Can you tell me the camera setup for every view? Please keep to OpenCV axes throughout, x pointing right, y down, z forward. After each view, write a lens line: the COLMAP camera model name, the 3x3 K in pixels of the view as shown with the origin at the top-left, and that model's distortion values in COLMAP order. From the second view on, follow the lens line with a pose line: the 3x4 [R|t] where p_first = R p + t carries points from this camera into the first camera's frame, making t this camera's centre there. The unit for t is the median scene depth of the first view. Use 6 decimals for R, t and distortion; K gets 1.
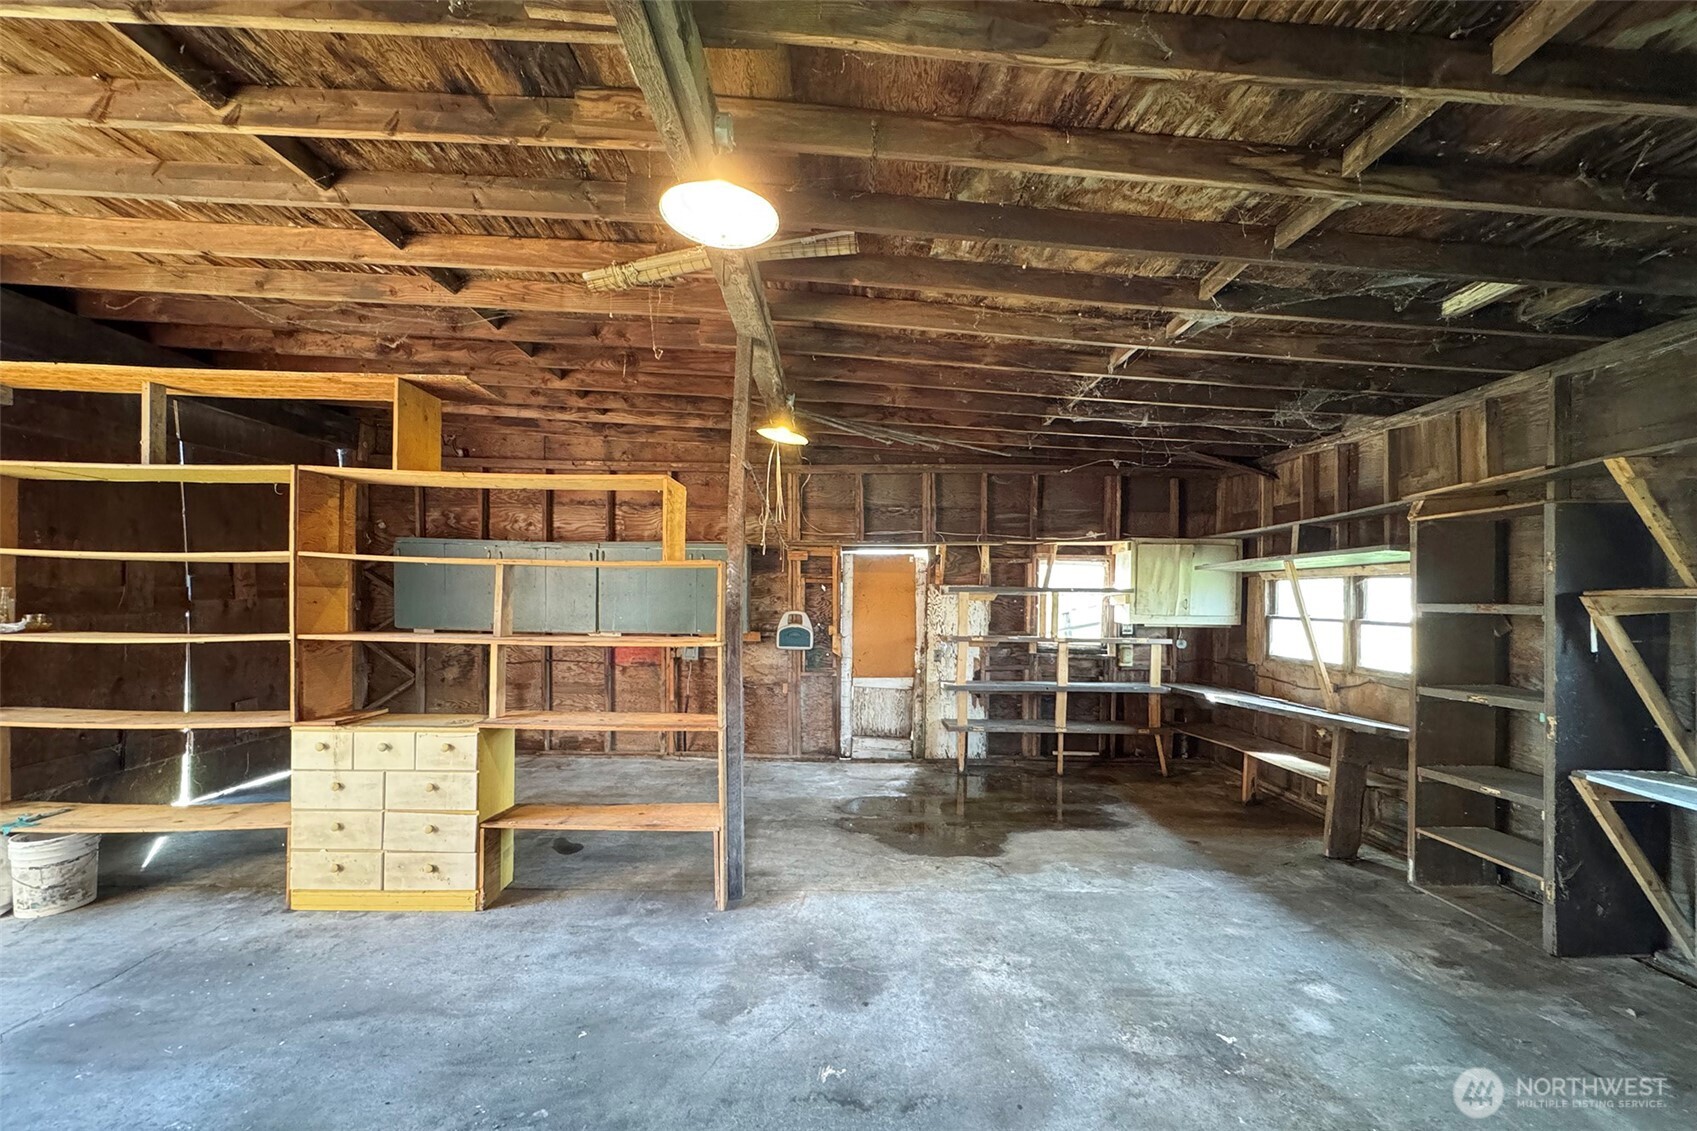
lens RADIAL K [[681.5, 0, 839.5], [0, 681.5, 599.0], [0, 0, 1]] dist [0.000326, 0.000182]
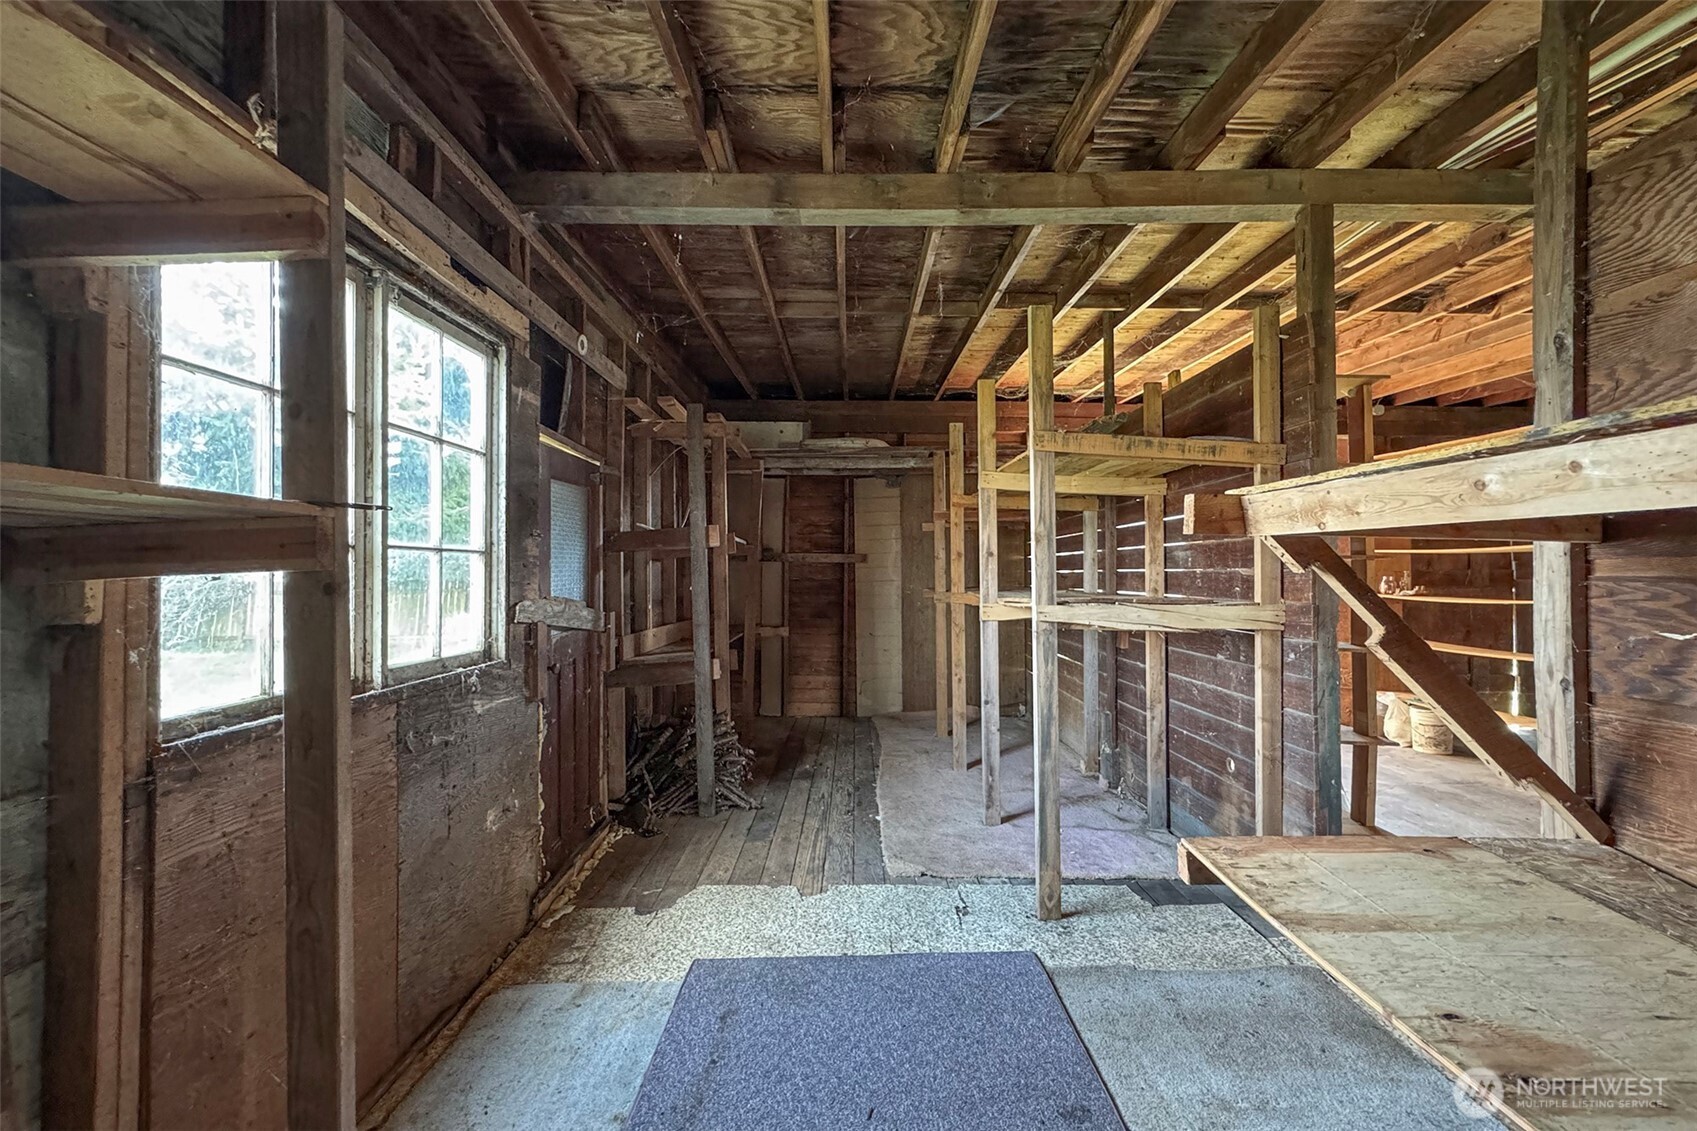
lens RADIAL K [[696.8, 0, 848.5], [0, 696.8, 565.5], [0, 0, 1]] dist [-0.001702, -0.000213]
pose [[0.003525, -0.024896, -0.999684, 0.648267], [0.000733, 0.999690, -0.024894, 0.012511], [0.999994, -0.000645, 0.003542, -0.510010]]
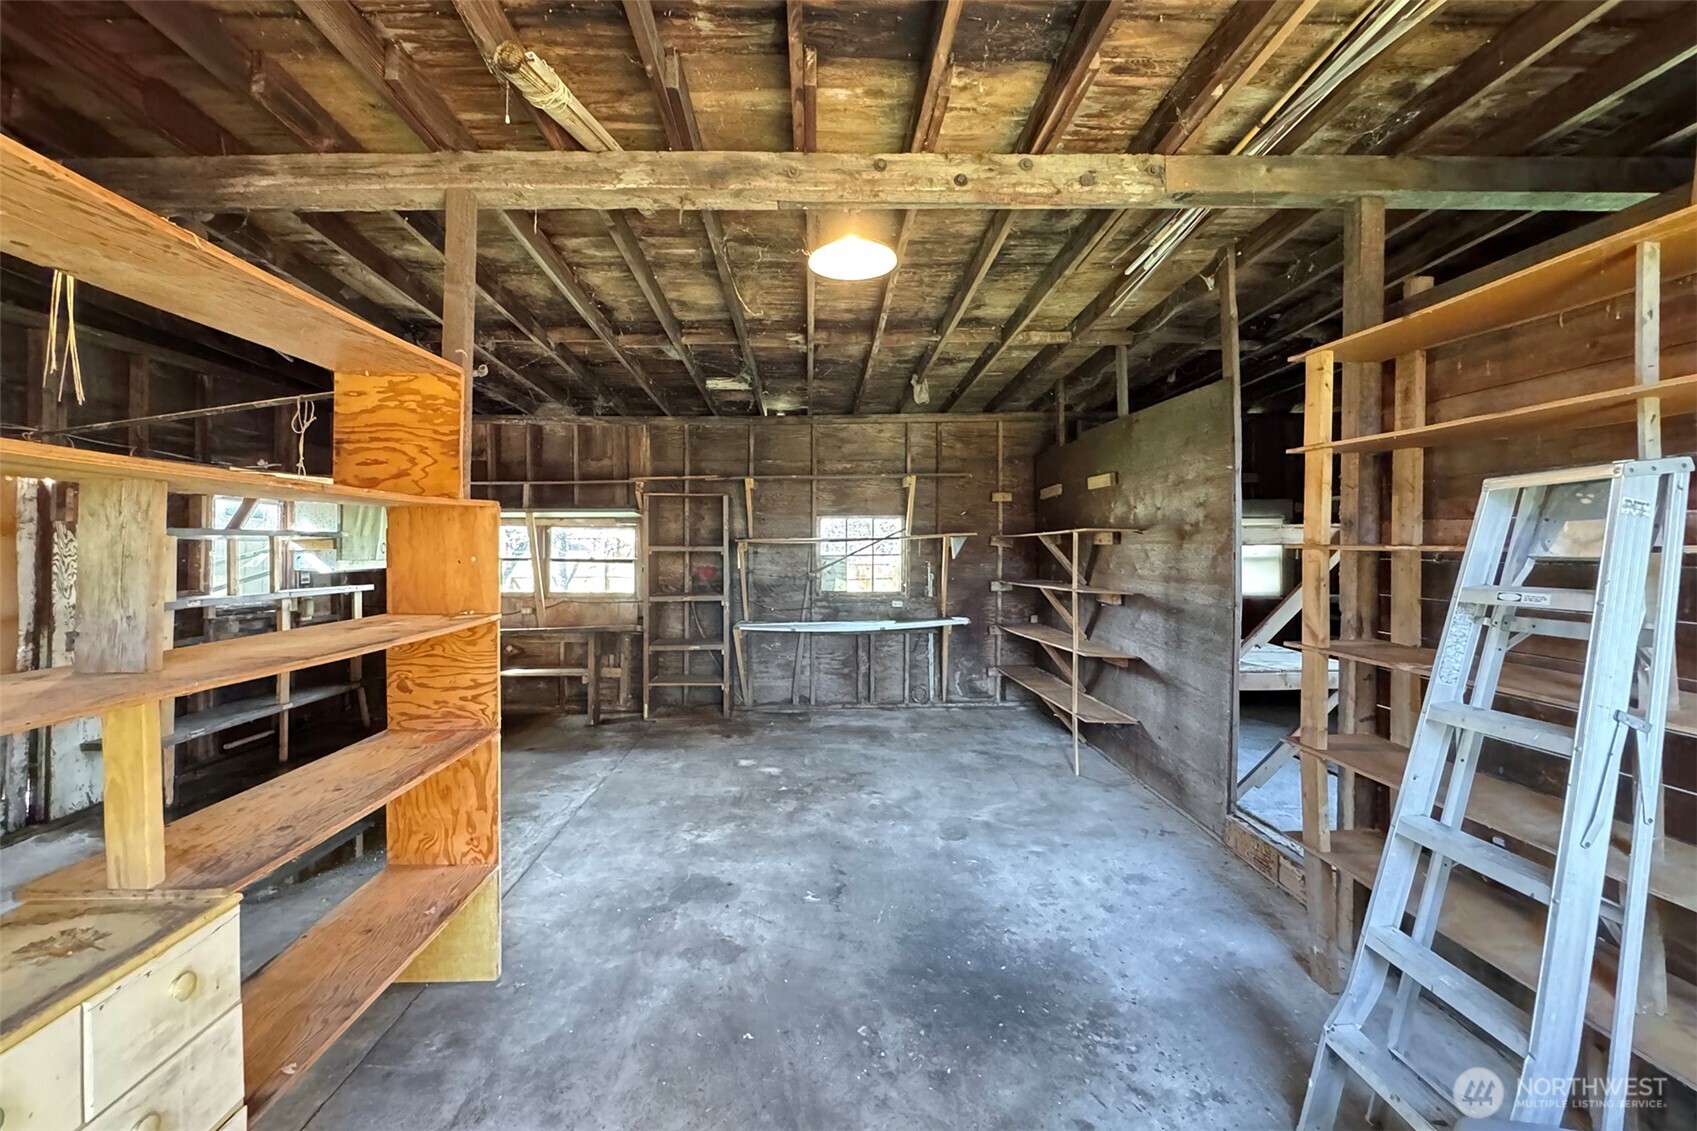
lens RADIAL K [[700.1, 0, 848.5], [0, 700.1, 565.5], [0, 0, 1]] dist [-0.000032, 0.000027]
pose [[-0.037072, -0.040439, 0.998494, -1.087803], [-0.002324, 0.999182, 0.040381, -0.021056], [-0.999310, -0.000823, -0.037136, 0.763421]]
